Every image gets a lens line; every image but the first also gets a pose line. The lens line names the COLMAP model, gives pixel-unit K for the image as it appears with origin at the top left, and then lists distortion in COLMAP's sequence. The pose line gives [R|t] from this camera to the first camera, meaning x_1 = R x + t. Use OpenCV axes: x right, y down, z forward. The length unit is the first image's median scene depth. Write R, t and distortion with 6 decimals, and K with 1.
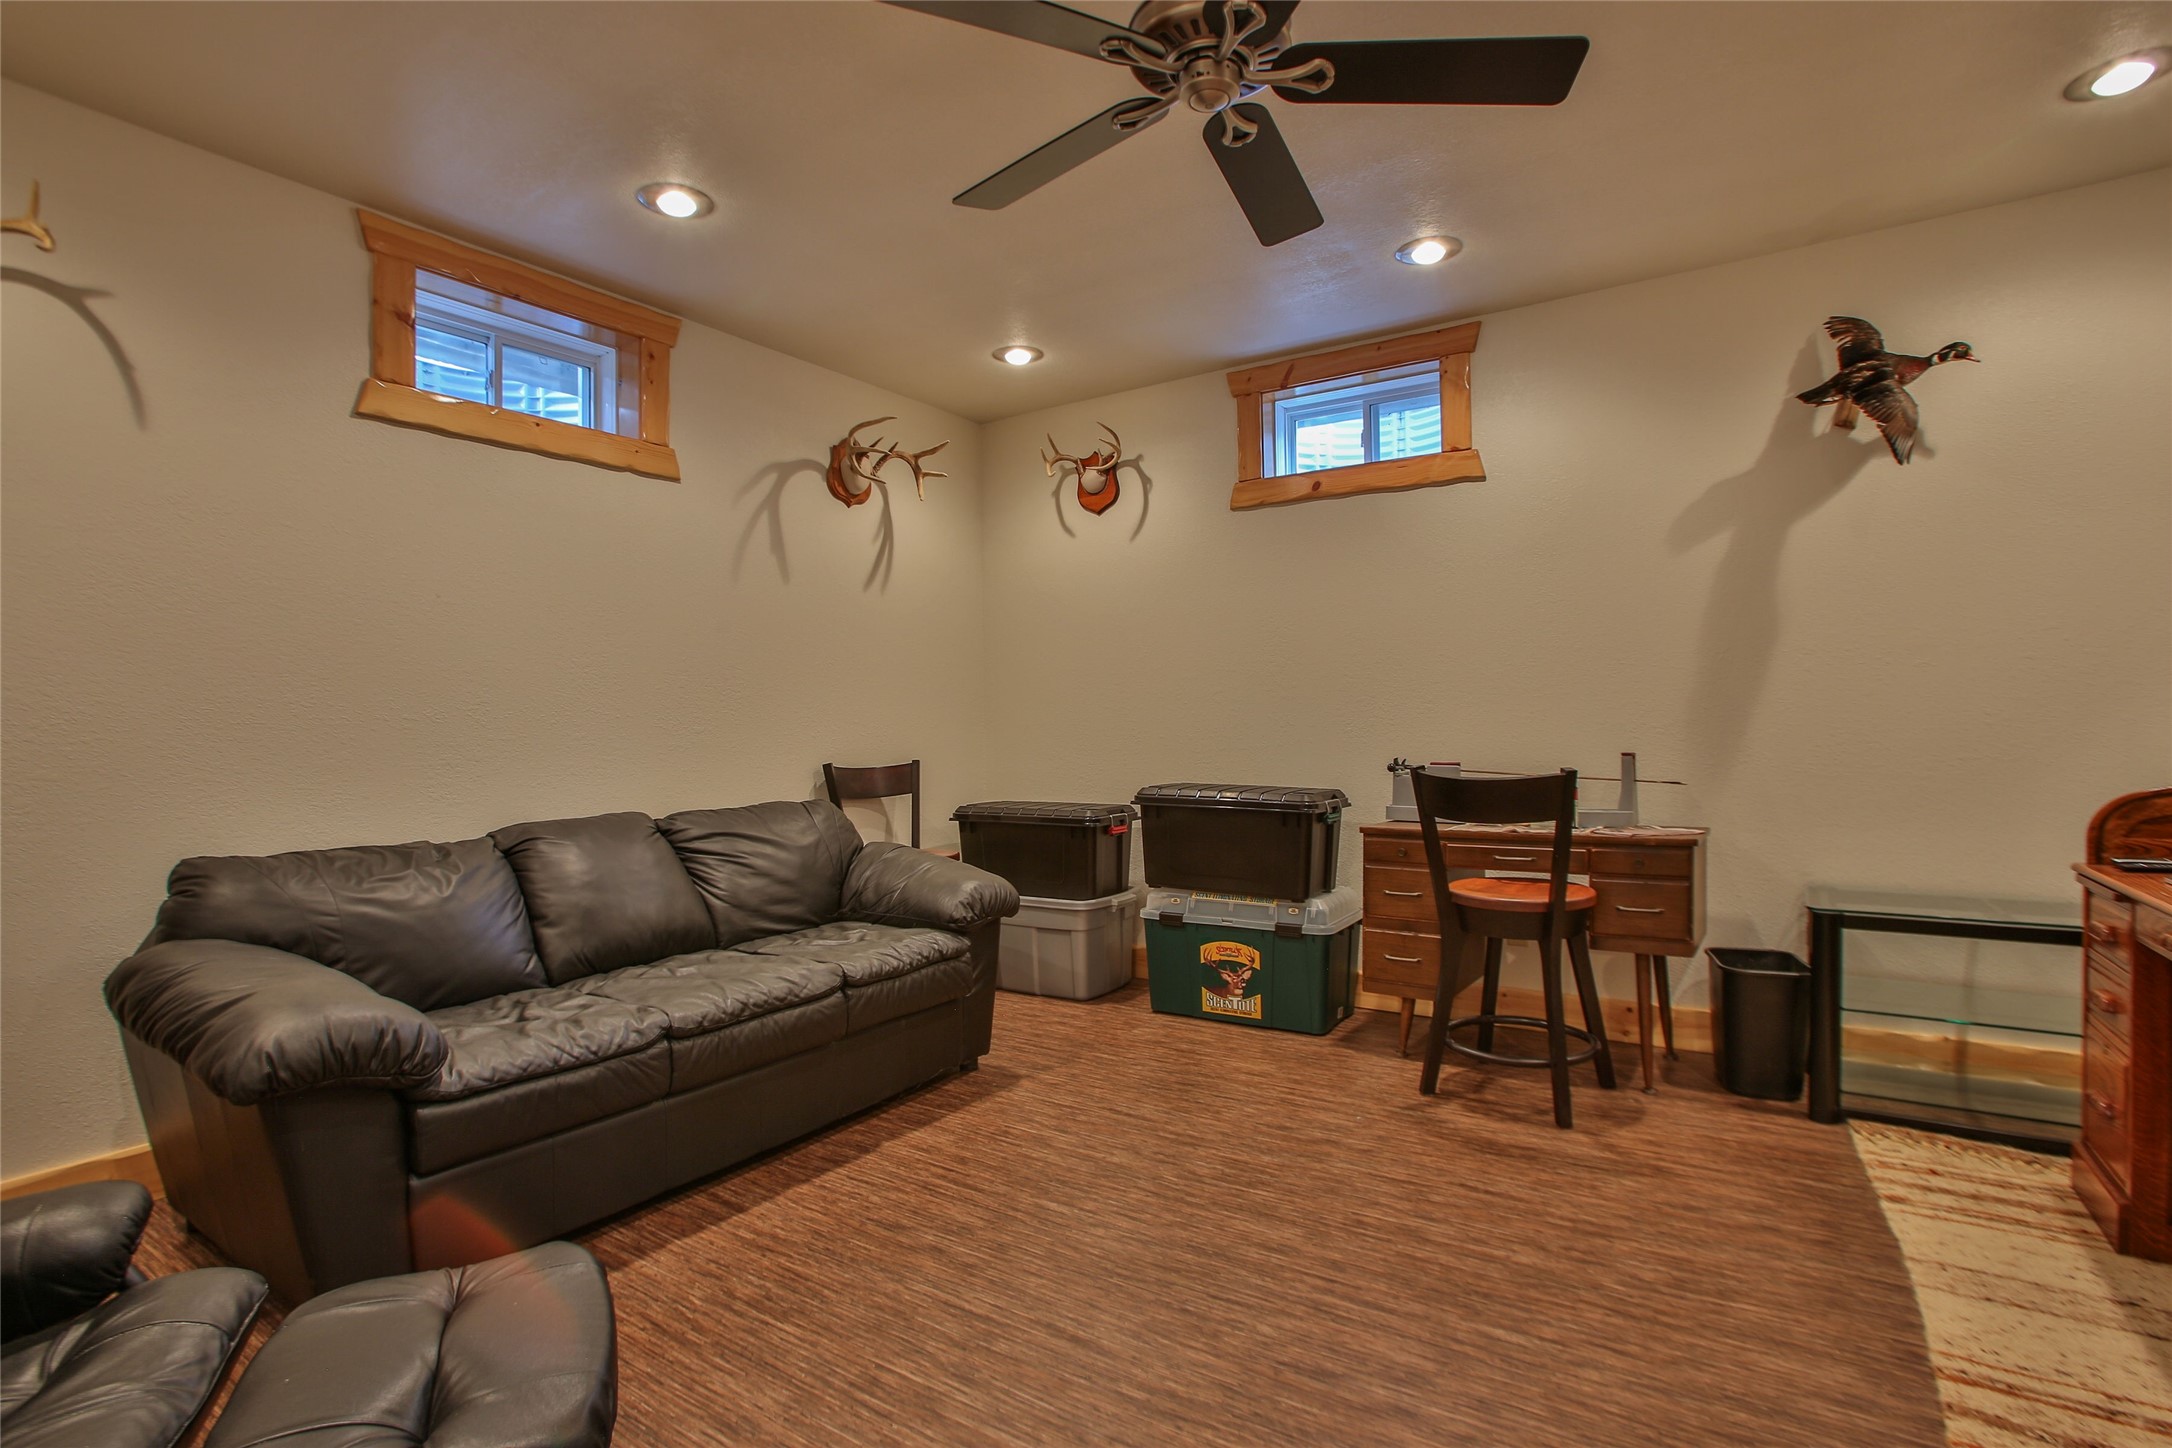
lens RADIAL K [[1066.4, 0, 1081.7], [0, 1066.4, 735.3], [0, 0, 1]] dist [-0.085889, 0.041909]
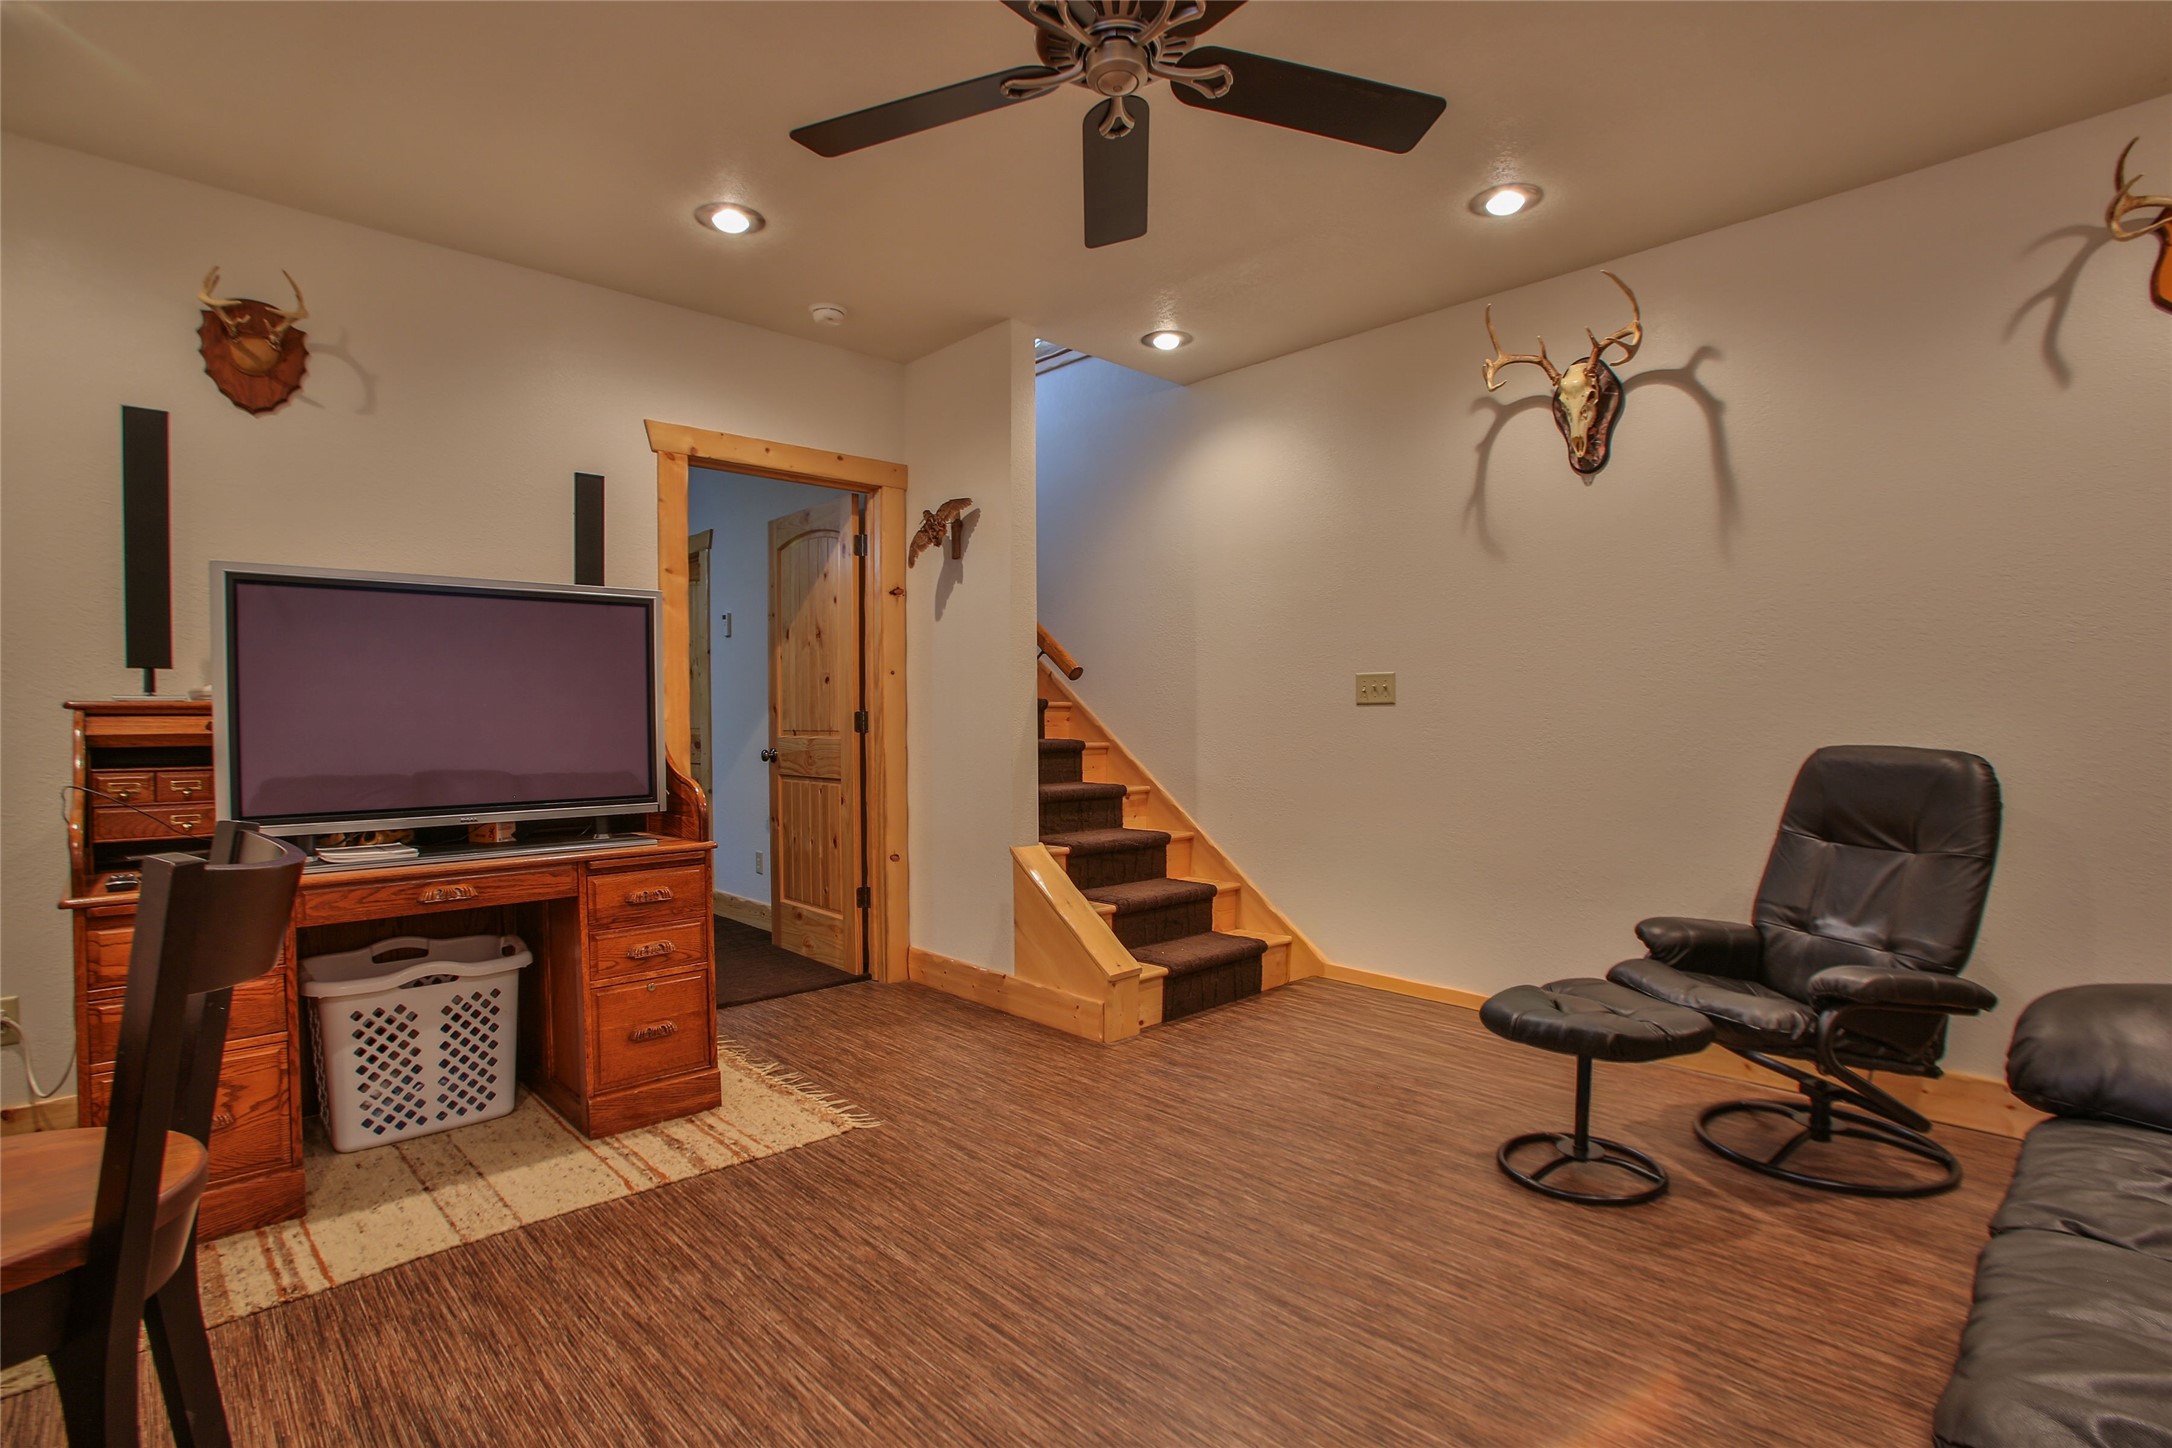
lens RADIAL K [[1066.4, 0, 1081.7], [0, 1066.4, 735.3], [0, 0, 1]] dist [-0.085889, 0.041909]
pose [[-0.976808, 0.016308, 0.213497, -0.041543], [0.021113, 0.999572, 0.020243, -0.012008], [-0.213075, 0.024281, -0.976734, 1.972682]]
